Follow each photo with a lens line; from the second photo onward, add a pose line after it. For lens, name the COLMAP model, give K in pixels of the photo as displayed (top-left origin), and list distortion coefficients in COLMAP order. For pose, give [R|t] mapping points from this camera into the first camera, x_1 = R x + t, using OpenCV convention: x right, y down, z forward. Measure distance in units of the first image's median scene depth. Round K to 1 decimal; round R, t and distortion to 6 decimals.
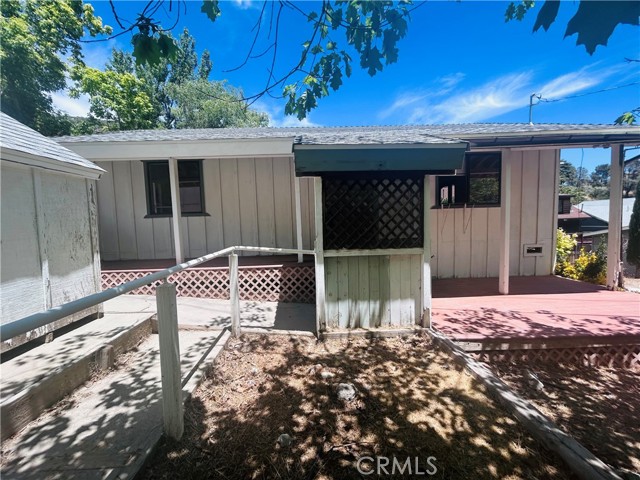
lens RADIAL K [[258.2, 0, 319.0], [0, 258.2, 240.4], [0, 0, 1]] dist [0.001044, 0.000173]
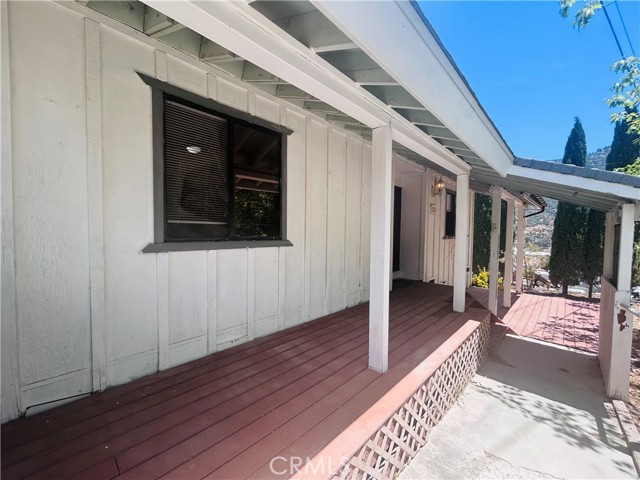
lens RADIAL K [[258.2, 0, 319.0], [0, 258.2, 240.4], [0, 0, 1]] dist [0.001044, 0.000173]
pose [[0.709563, 0.015304, 0.704476, -1.168918], [0.016737, 0.999116, -0.038563, -0.132509], [-0.704443, 0.039154, 0.708680, 0.936582]]
